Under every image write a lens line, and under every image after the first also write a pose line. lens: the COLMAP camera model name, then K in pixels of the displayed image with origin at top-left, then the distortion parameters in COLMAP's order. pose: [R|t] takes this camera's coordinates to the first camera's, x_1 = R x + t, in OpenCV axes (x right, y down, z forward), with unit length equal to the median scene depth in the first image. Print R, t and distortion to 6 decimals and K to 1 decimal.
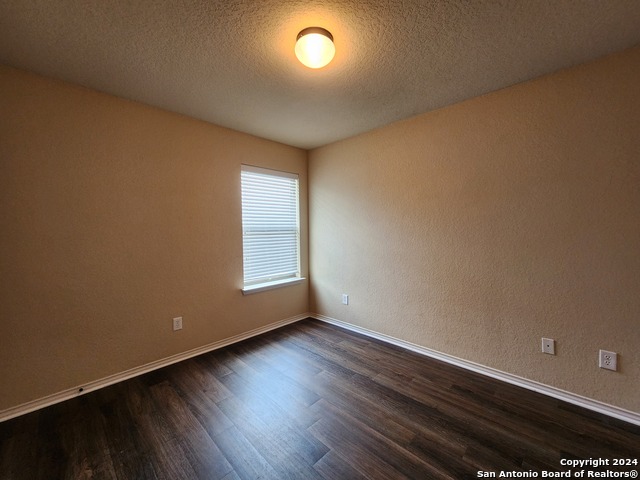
lens RADIAL K [[261.0, 0, 326.3], [0, 261.0, 243.2], [0, 0, 1]] dist [0.002701, -0.002529]
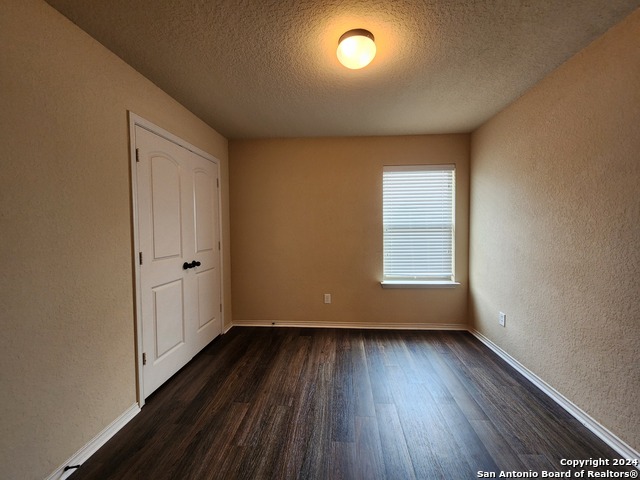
lens RADIAL K [[261.0, 0, 324.1], [0, 261.0, 244.8], [0, 0, 1]] dist [0.002701, -0.002529]
pose [[0.640783, 0.054735, -0.765768, 0.340216], [-0.043779, 0.998437, 0.034732, -0.004951], [0.766473, 0.011269, 0.642178, 0.120848]]
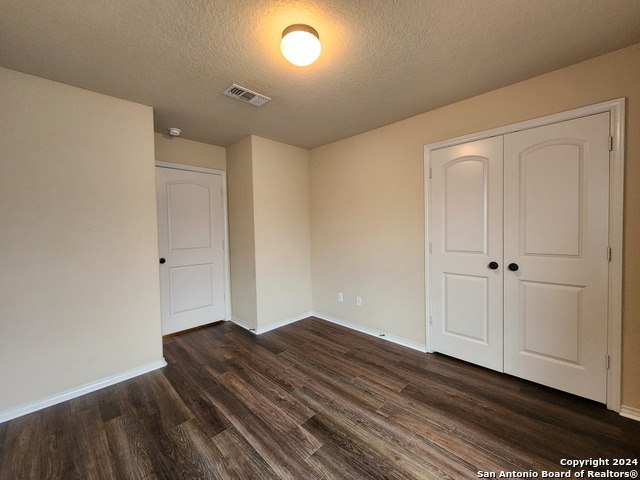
lens RADIAL K [[261.0, 0, 326.2], [0, 261.0, 236.8], [0, 0, 1]] dist [0.002701, -0.002529]
pose [[-0.999510, 0.029924, 0.009217, -0.066929], [0.030686, 0.994676, 0.098376, -0.062137], [-0.006224, 0.098611, -0.995107, 1.027346]]
